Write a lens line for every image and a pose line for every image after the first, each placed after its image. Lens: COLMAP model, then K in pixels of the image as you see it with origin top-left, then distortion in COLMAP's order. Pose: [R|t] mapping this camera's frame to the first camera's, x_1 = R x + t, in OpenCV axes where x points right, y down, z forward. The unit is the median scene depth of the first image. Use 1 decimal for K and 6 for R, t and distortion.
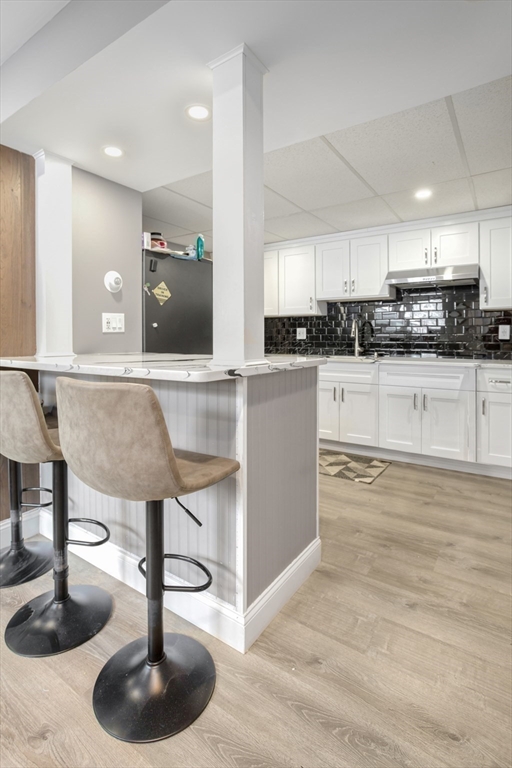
lens RADIAL K [[372.9, 0, 254.1], [0, 372.9, 339.0], [0, 0, 1]] dist [-0.027438, 0.021597]
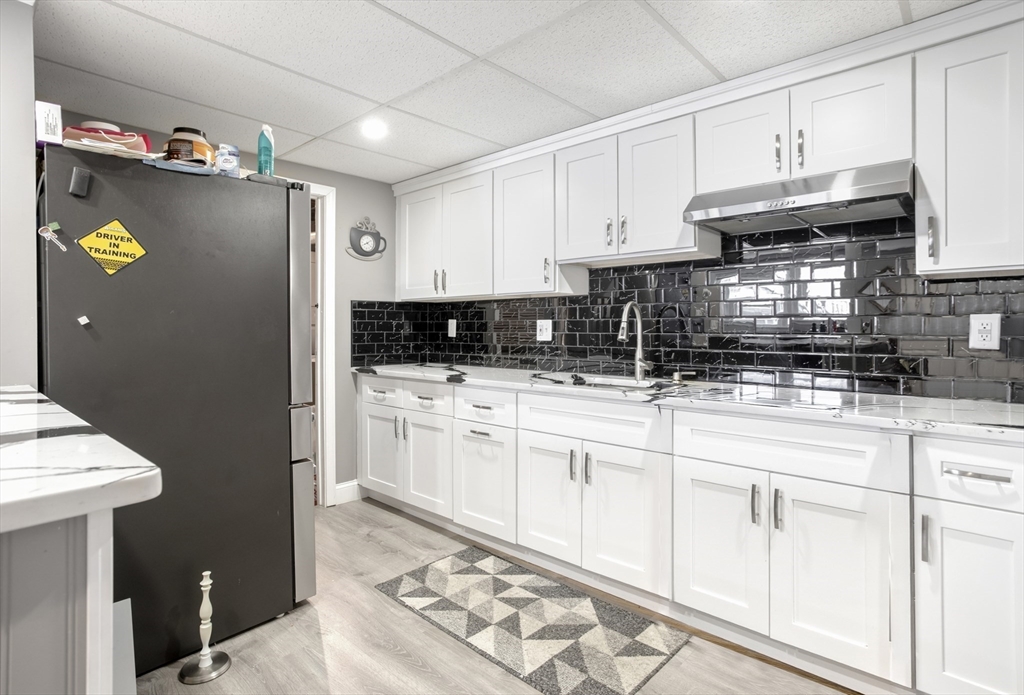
lens RADIAL K [[515.3, 0, 513.6], [0, 515.3, 327.6], [0, 0, 1]] dist [-0.005355, 0.000263]
pose [[0.990730, -0.001060, -0.135840, 0.237519], [0.000656, 0.999995, -0.003024, -0.020720], [0.135842, 0.002907, 0.990726, 0.366291]]
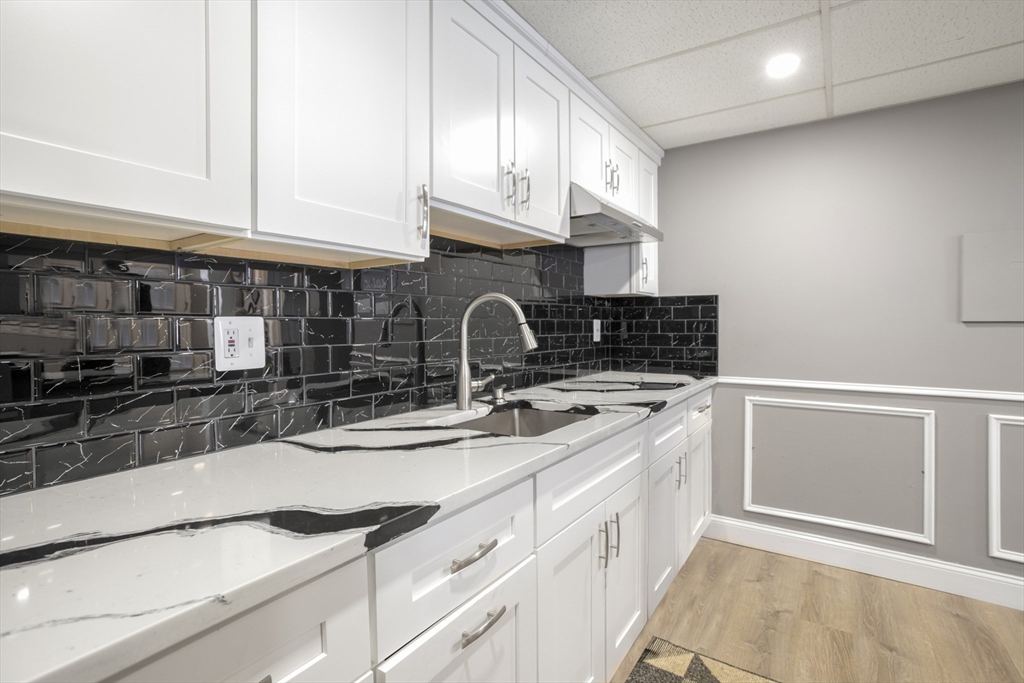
lens RADIAL K [[497.3, 0, 512.6], [0, 497.3, 325.7], [0, 0, 1]] dist [-0.027438, 0.021597]
pose [[-0.003109, -0.012660, 0.999915, -0.189983], [0.000549, 0.999920, 0.012661, -0.035800], [-0.999995, 0.000588, -0.003102, 1.109540]]
